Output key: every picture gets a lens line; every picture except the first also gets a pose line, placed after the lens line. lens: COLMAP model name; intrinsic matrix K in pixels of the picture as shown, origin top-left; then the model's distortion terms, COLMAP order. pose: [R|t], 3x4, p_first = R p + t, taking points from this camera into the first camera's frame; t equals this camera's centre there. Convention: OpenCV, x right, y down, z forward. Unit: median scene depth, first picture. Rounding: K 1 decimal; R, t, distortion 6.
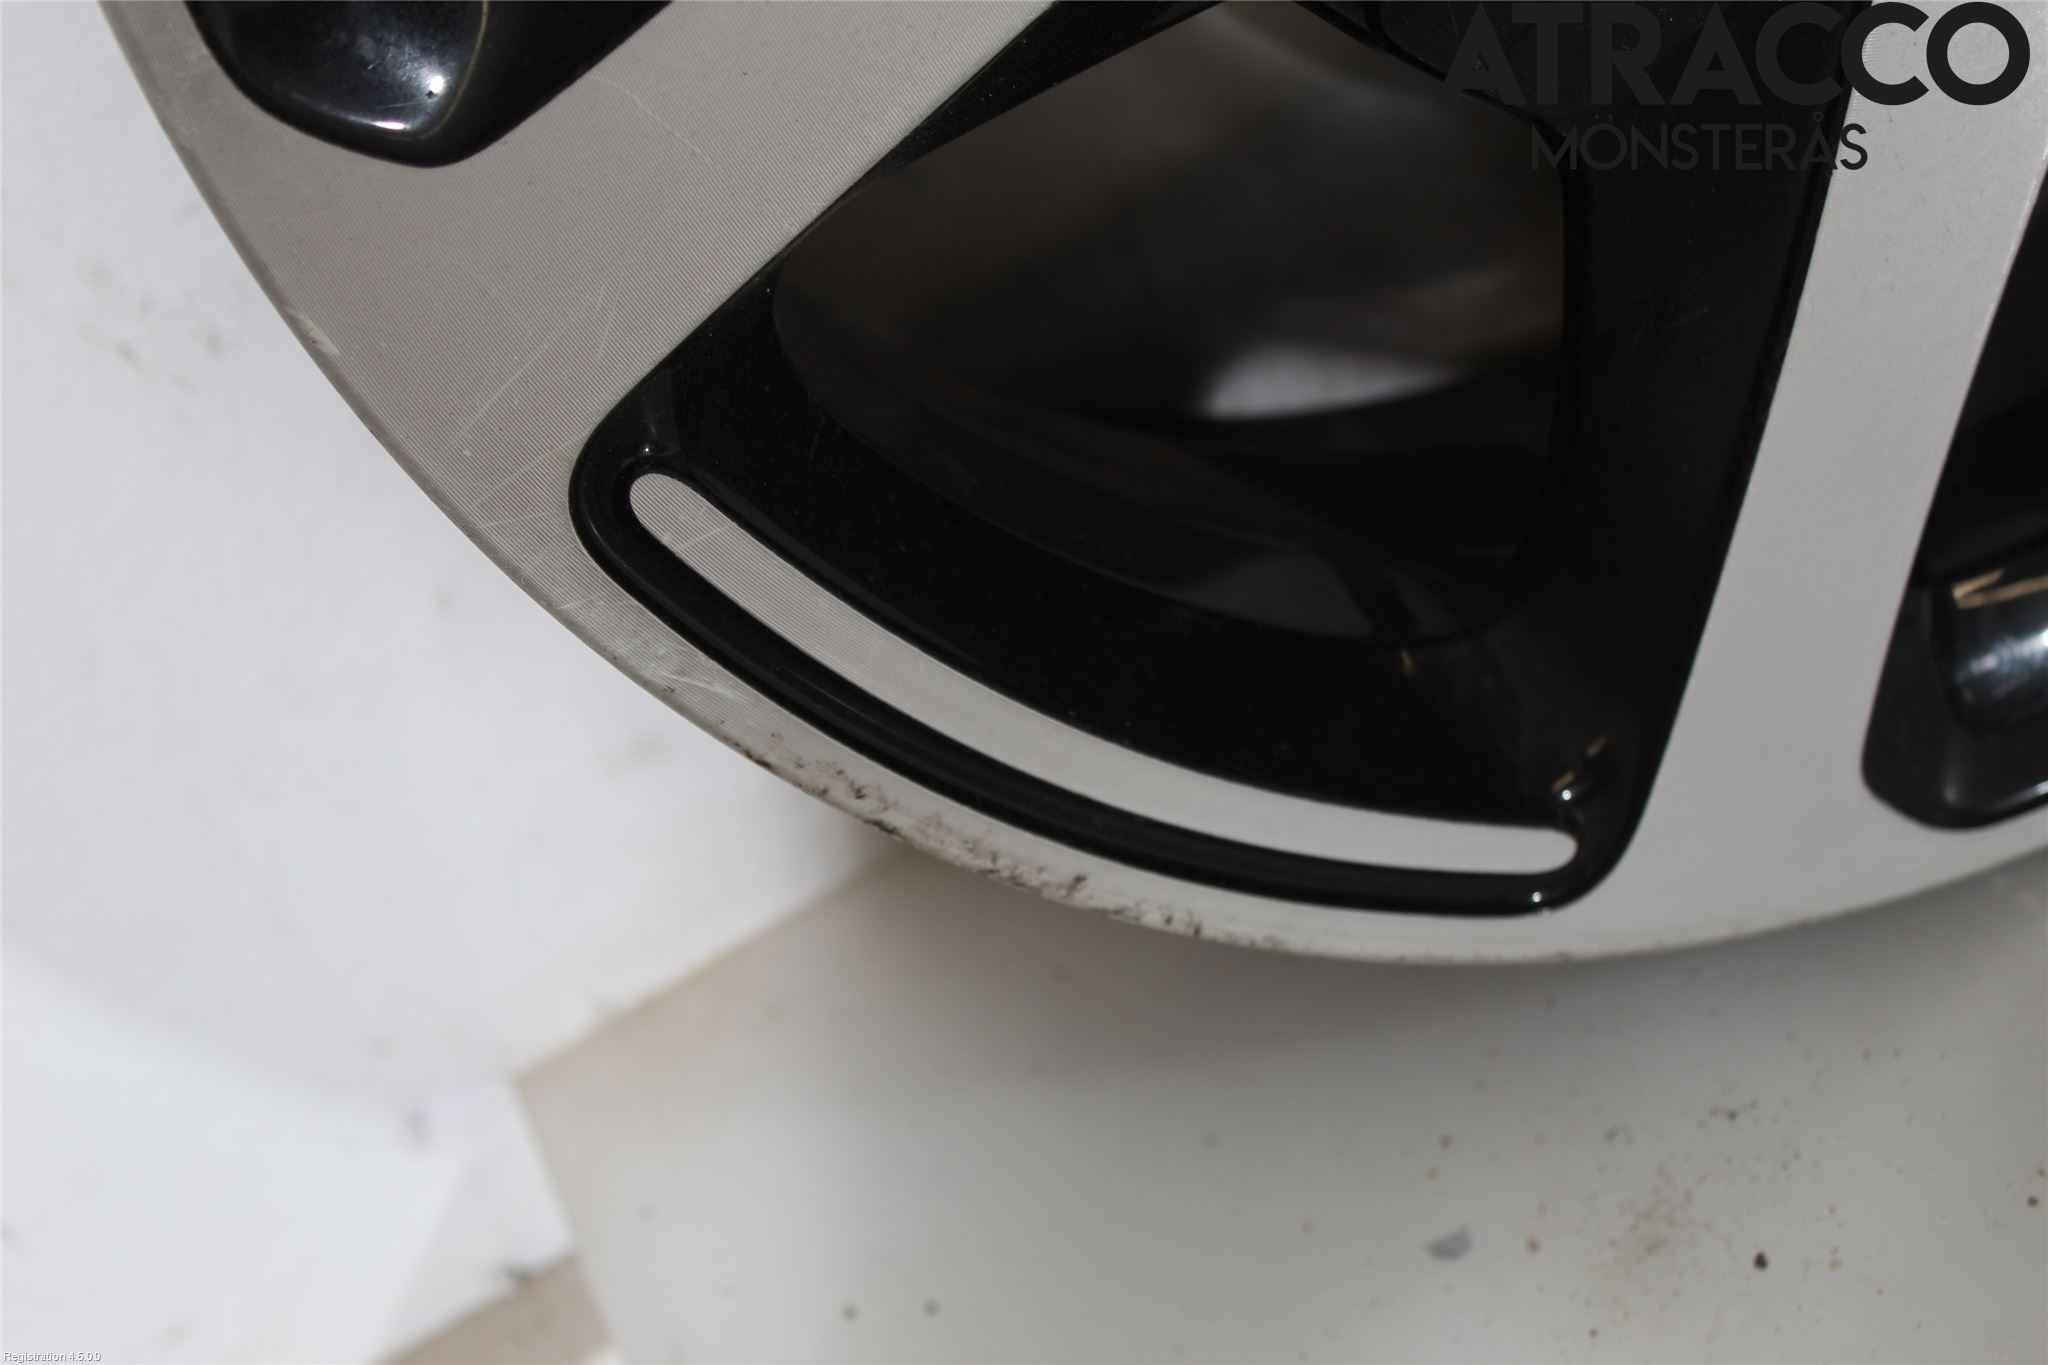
lens RADIAL K [[3770.8, 0, 1024.0], [0, 3770.8, 682.5], [0, 0, 1]] dist [-0.002759, -0.027030]
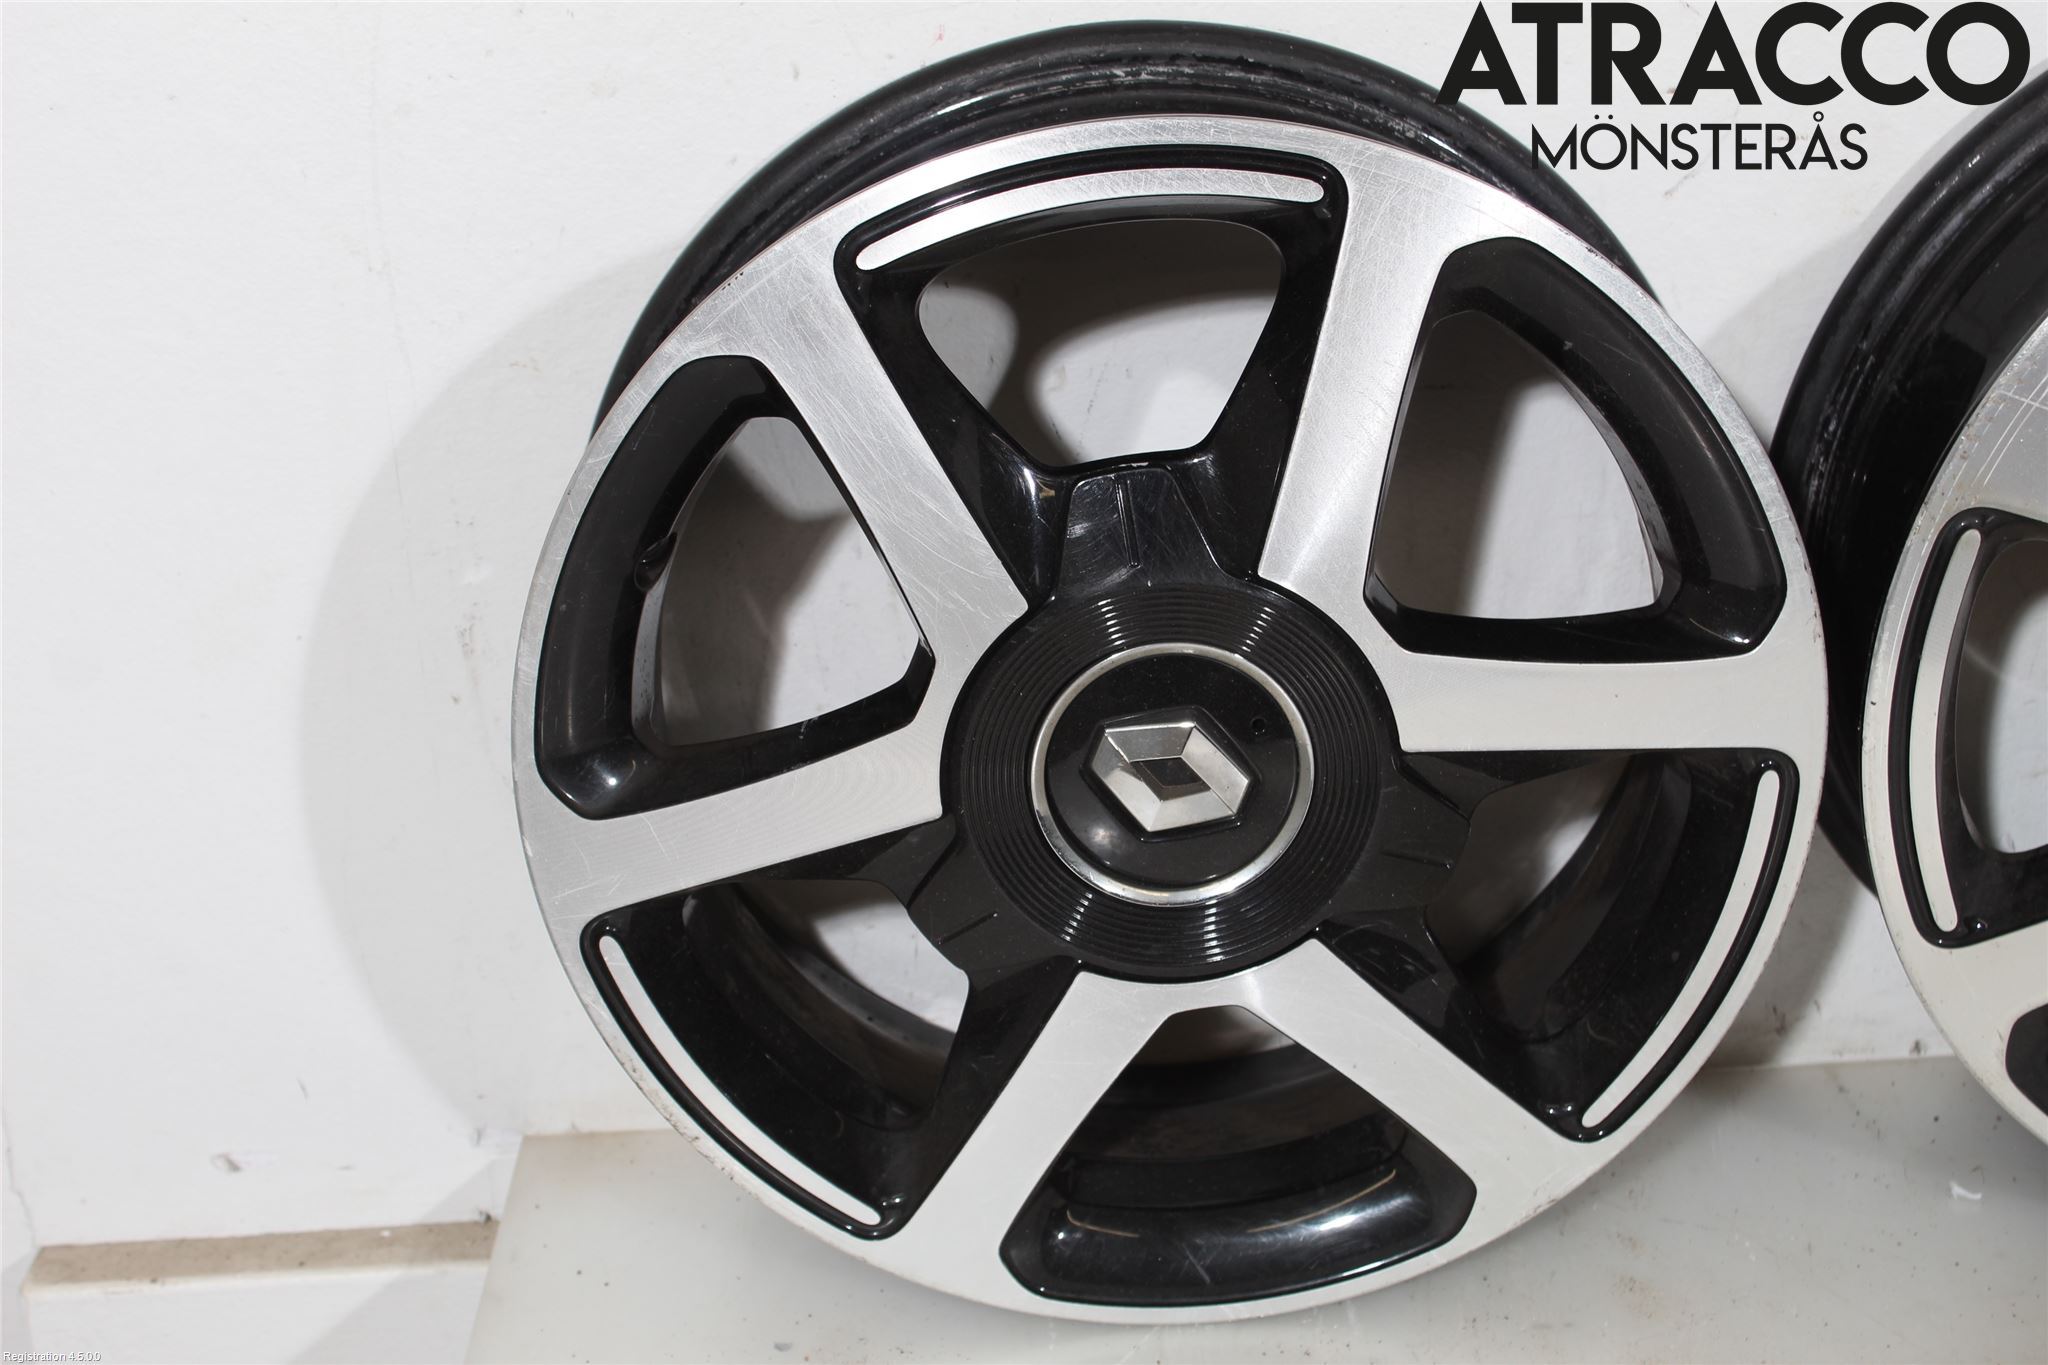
lens RADIAL K [[3195.9, 0, 1024.0], [0, 3195.9, 682.5], [0, 0, 1]] dist [-0.174774, 1.467052]
pose [[0.885607, 0.439451, -0.150277, 0.403297], [-0.455929, 0.884262, -0.101041, -0.108886], [0.088482, 0.157998, 0.983467, -1.220113]]
